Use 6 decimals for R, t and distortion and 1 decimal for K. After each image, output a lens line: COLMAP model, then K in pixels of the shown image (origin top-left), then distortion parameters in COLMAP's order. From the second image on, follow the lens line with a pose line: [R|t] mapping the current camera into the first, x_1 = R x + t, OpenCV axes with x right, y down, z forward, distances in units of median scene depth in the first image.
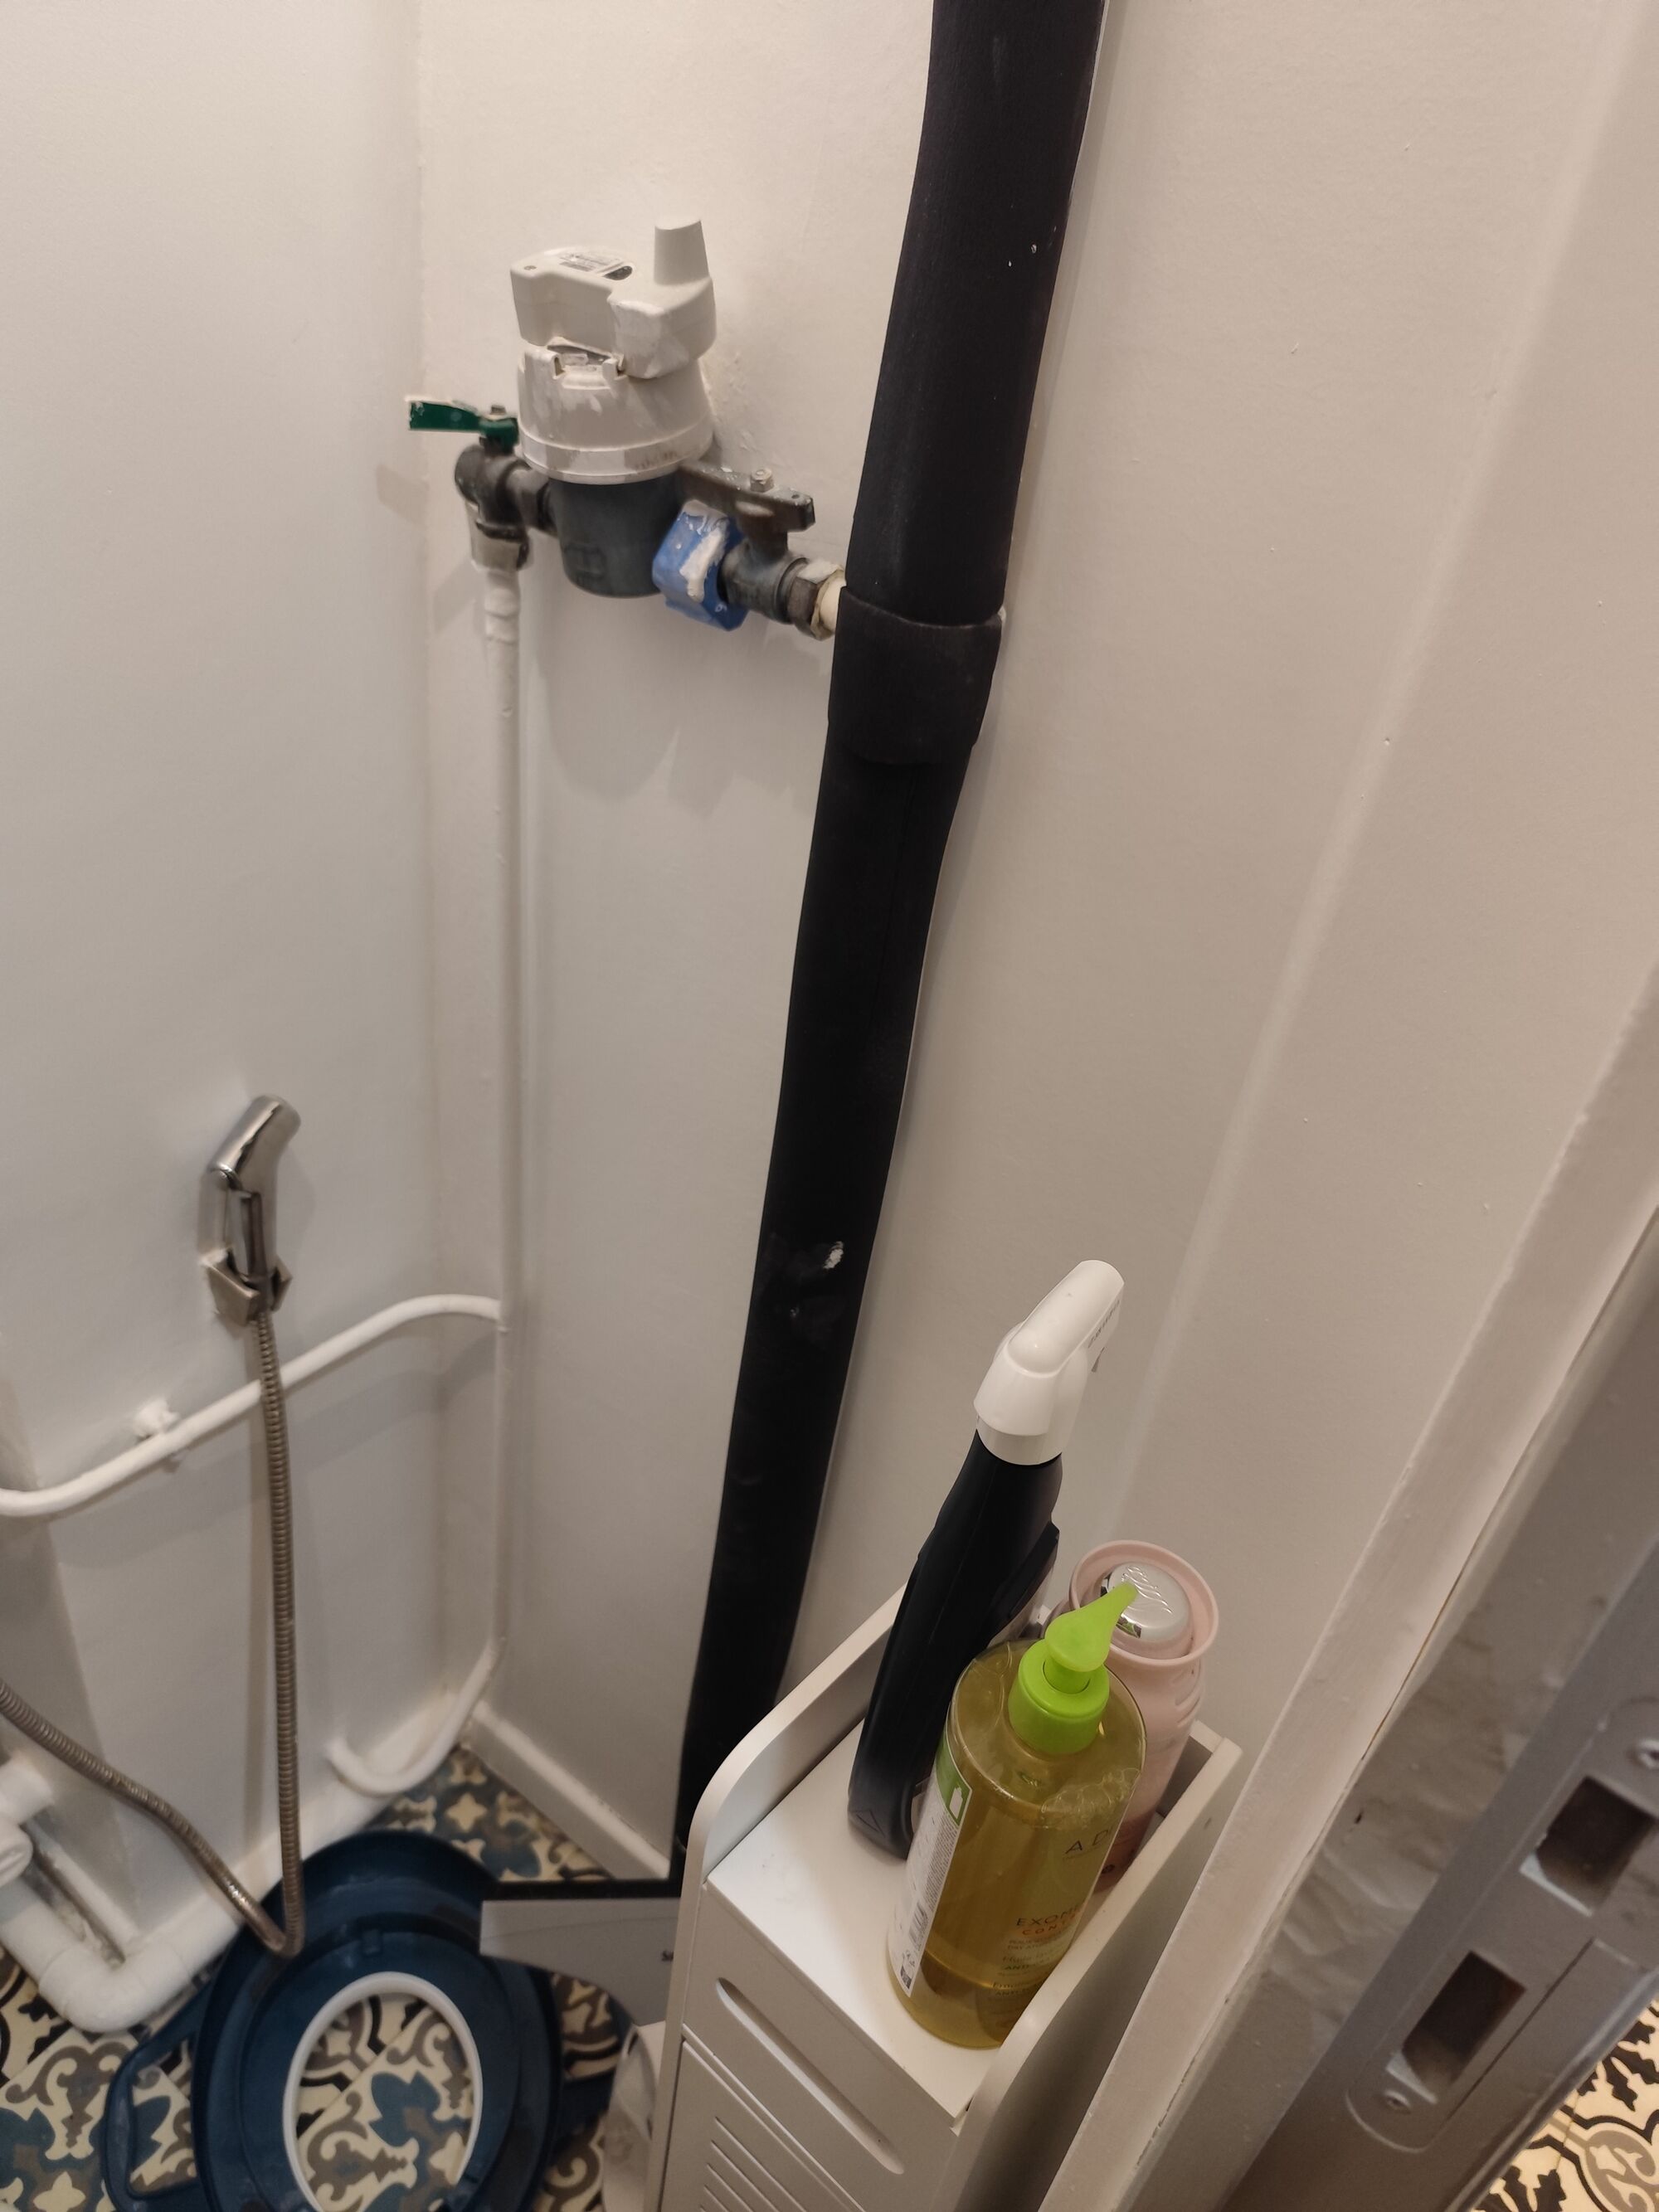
lens RADIAL K [[1532.8, 0, 829.5], [0, 1532.8, 1106.0], [0, 0, 1]] dist [-0.003868, -0.017742]
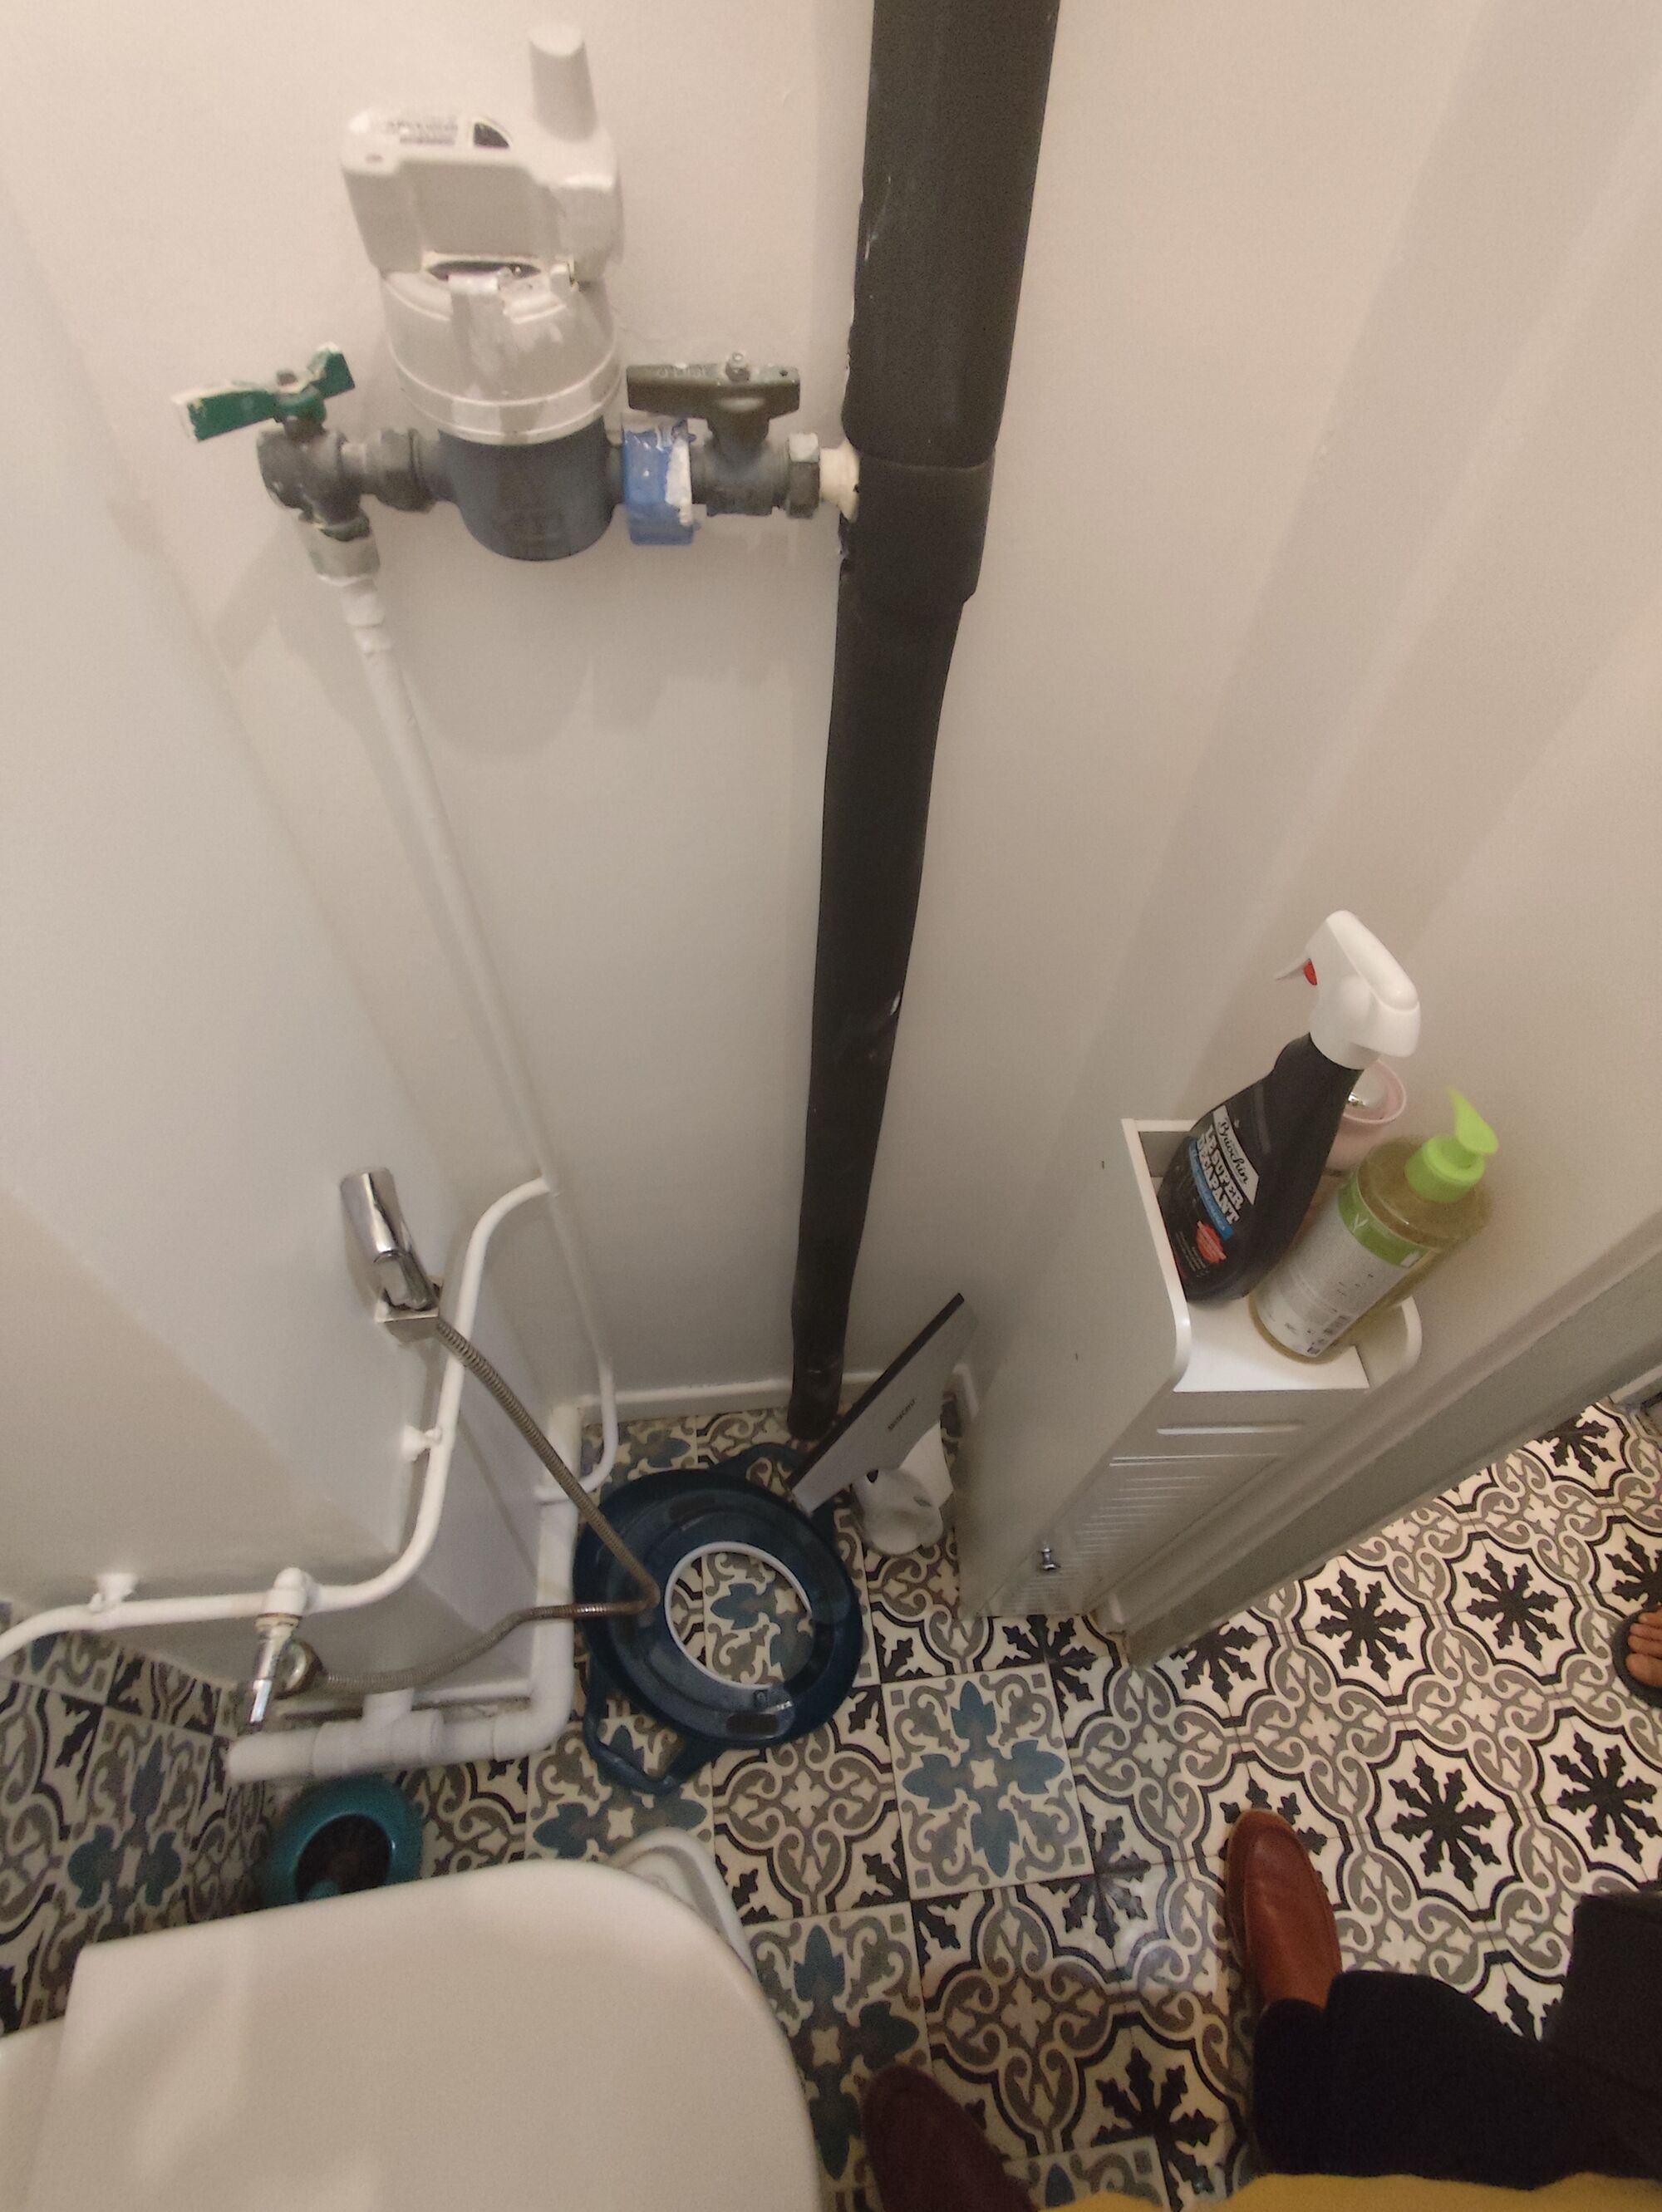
lens RADIAL K [[1003.5, 0, 831.0], [0, 1003.5, 1106.0], [0, 0, 1]] dist [-0.009192, 0.000799]
pose [[0.730459, -0.593006, 0.338782, -0.318128], [0.424141, 0.782691, 0.455521, -0.207139], [-0.535289, -0.189048, 0.823242, 0.257214]]
